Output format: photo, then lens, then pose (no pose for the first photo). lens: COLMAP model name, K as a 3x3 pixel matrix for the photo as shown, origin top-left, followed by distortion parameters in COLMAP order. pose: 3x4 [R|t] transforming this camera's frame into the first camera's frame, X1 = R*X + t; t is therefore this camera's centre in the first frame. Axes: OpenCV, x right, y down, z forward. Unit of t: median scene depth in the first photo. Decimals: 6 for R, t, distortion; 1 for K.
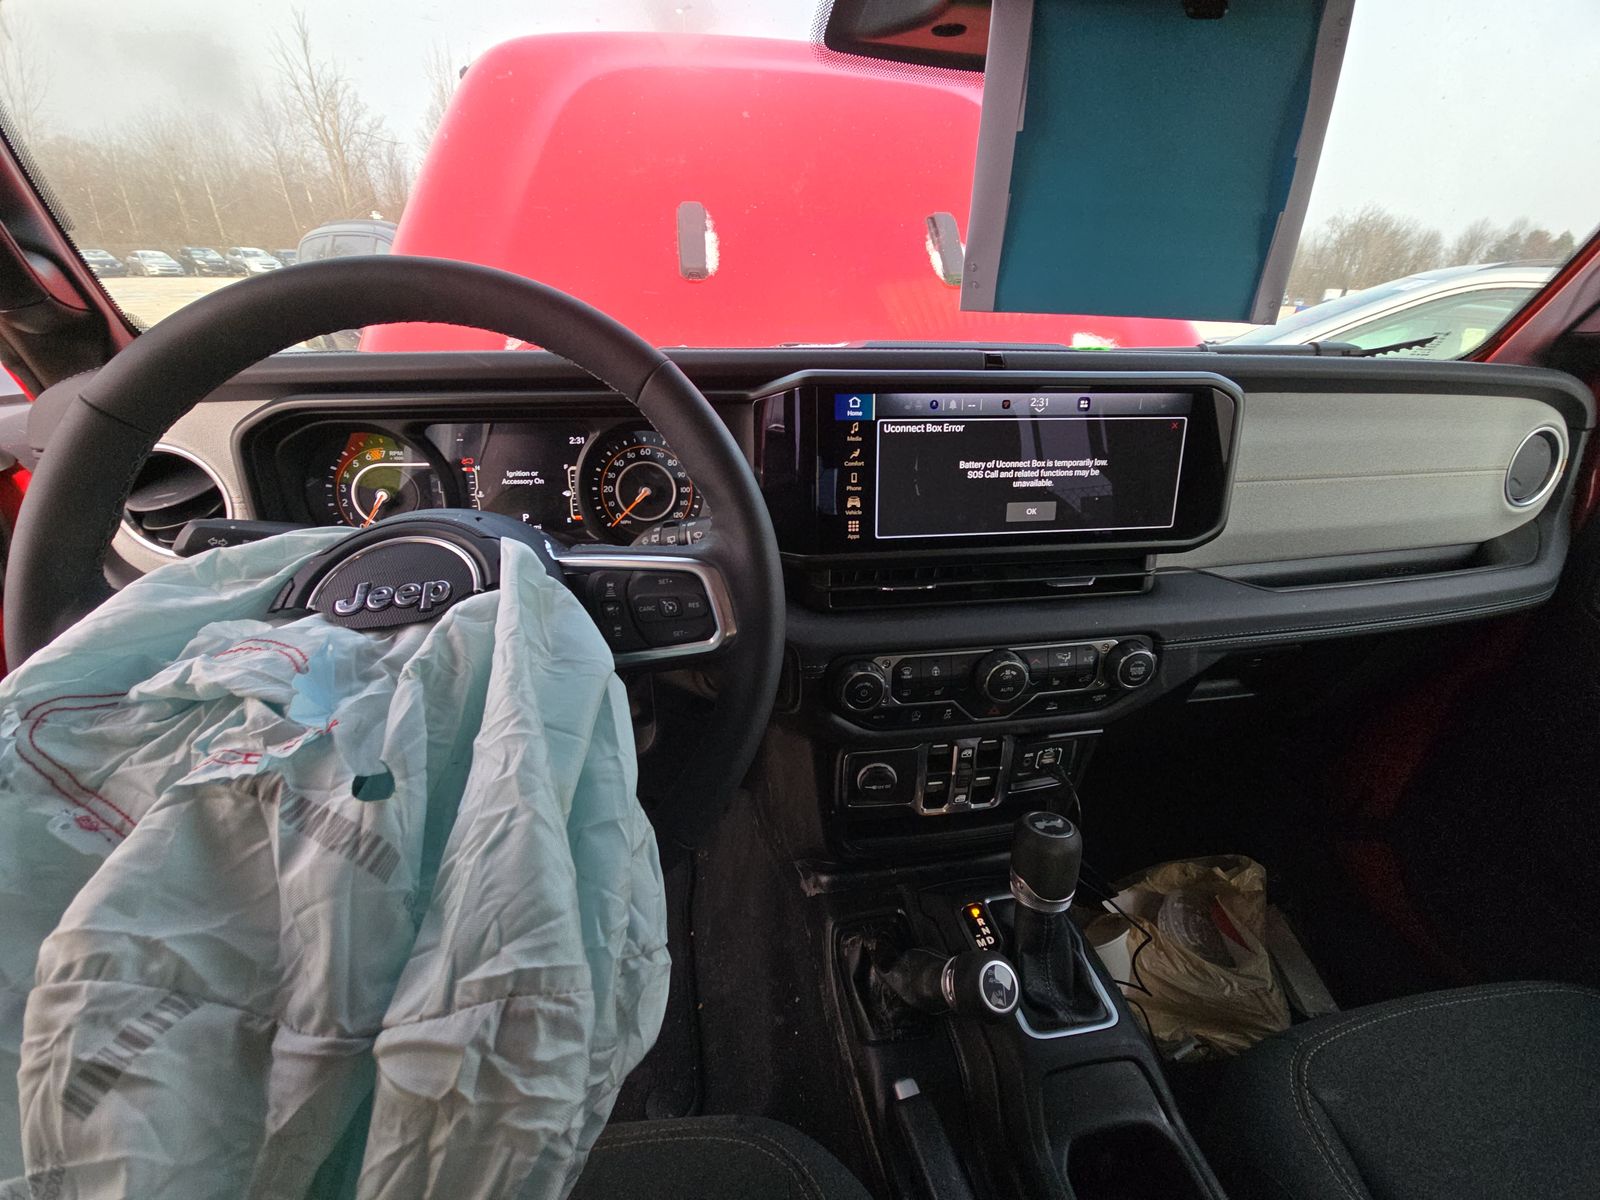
lens RADIAL K [[642.1, 0, 803.9], [0, 642.1, 612.8], [0, 0, 1]] dist [-0.008356, -0.000093]
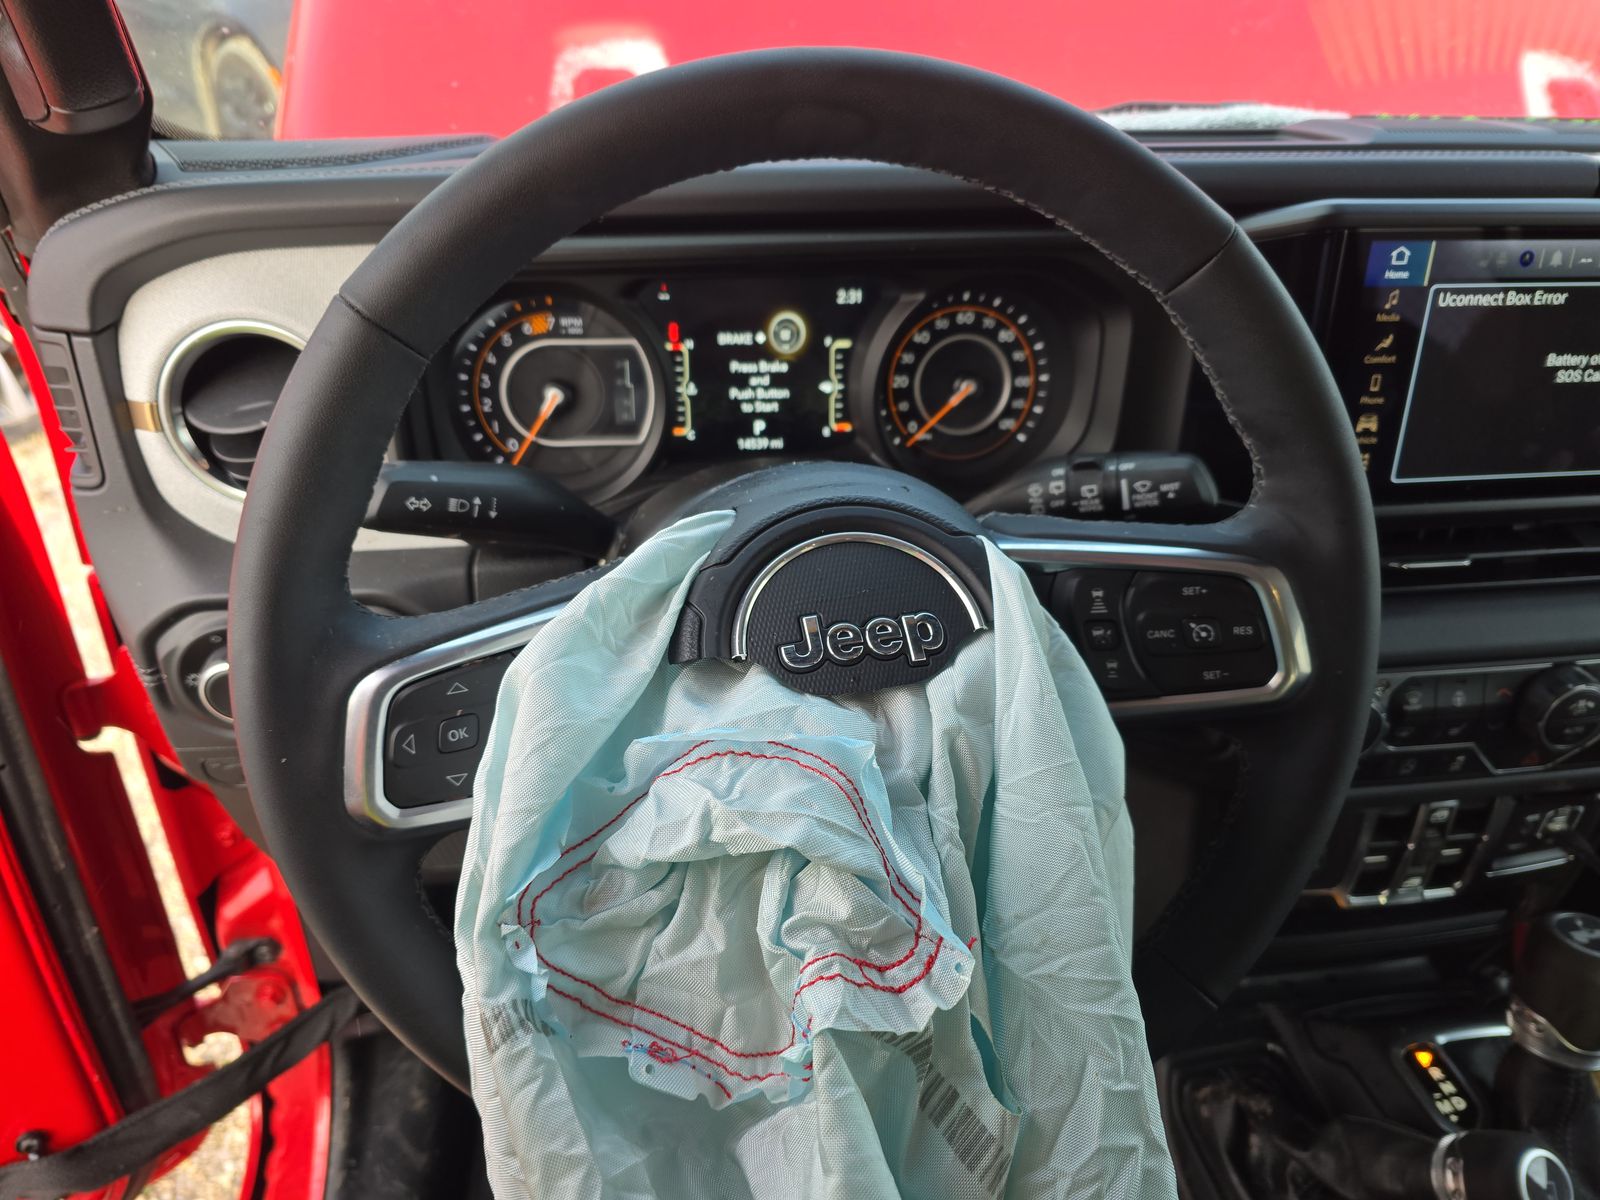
lens RADIAL K [[1080.3, 0, 796.2], [0, 1080.3, 607.5], [0, 0, 1]] dist [0.006544, -0.015208]
pose [[0.999701, 0.015613, -0.018831, -0.407450], [-0.013424, 0.993706, 0.111209, -0.101004], [0.020449, -0.110923, 0.993619, -0.025168]]
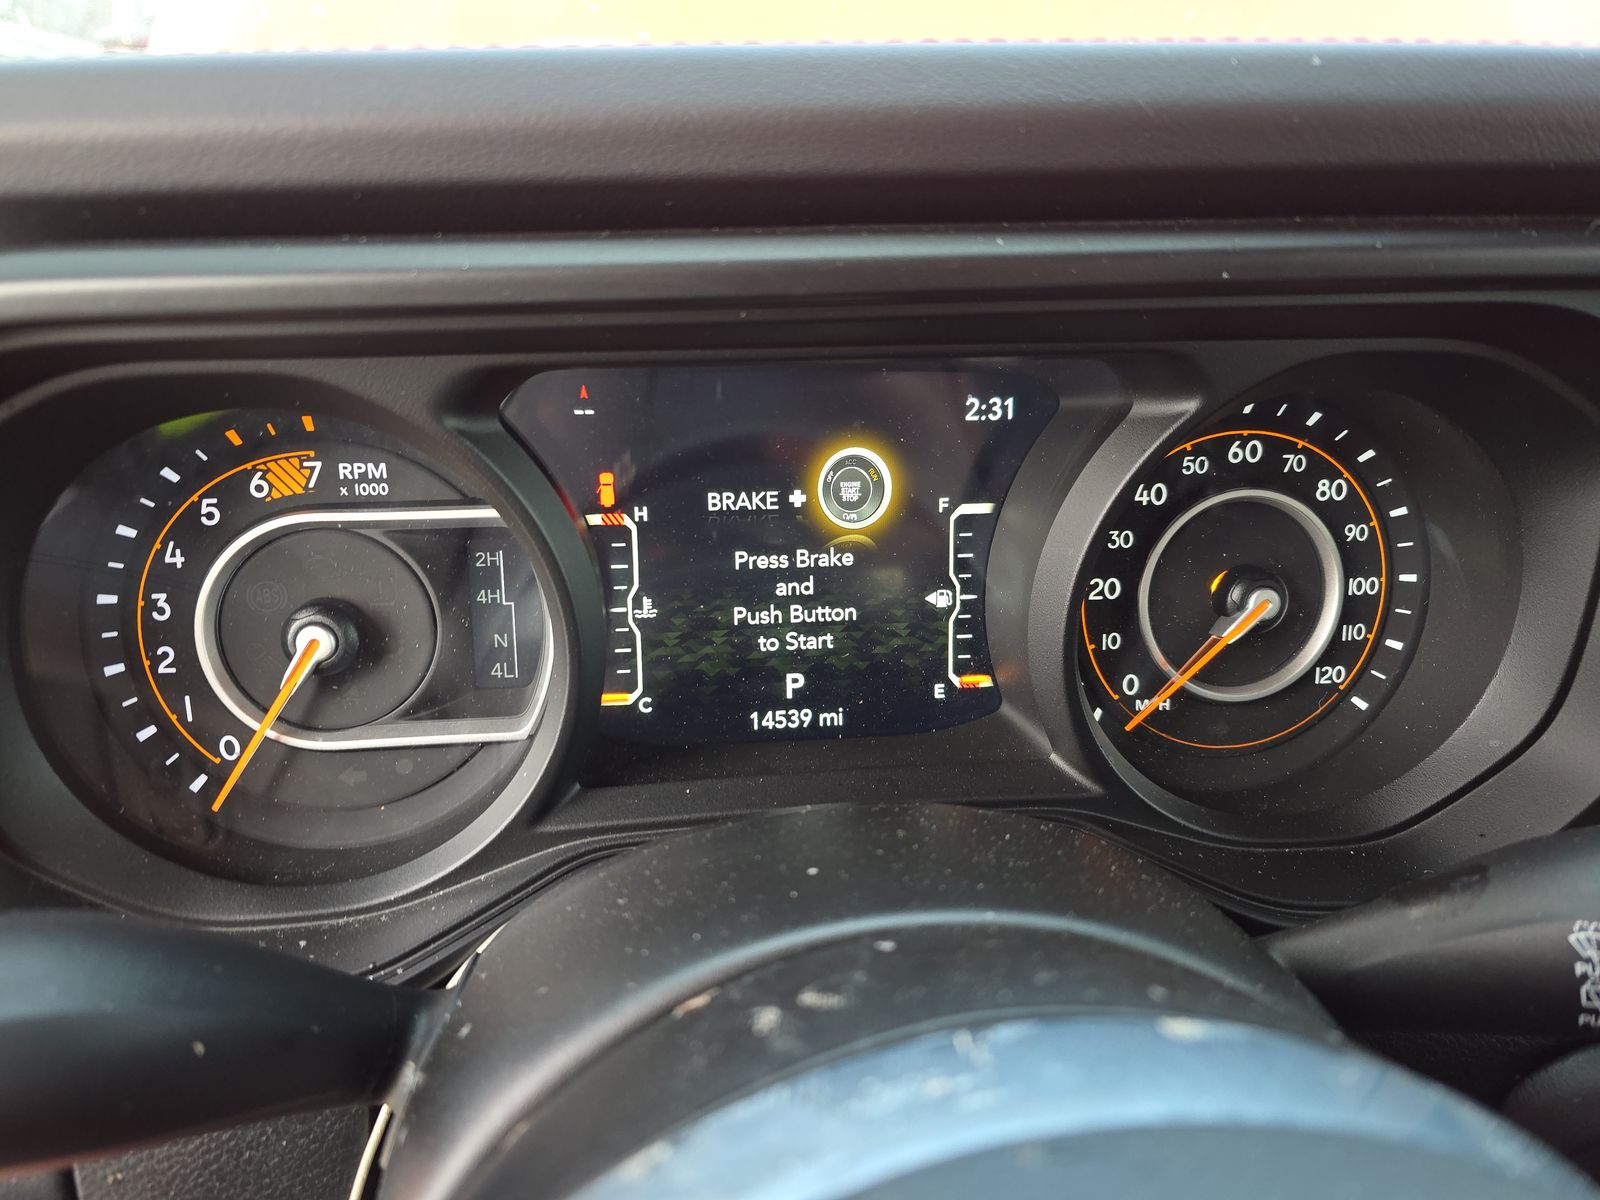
lens RADIAL K [[1080.3, 0, 790.4], [0, 1080.3, 594.7], [0, 0, 1]] dist [0.006544, -0.015208]
pose [[0.999067, 0.009025, -0.042222, -0.449040], [-0.009238, 0.999946, -0.004854, -0.200382], [0.042176, 0.005239, 0.999096, 0.575449]]
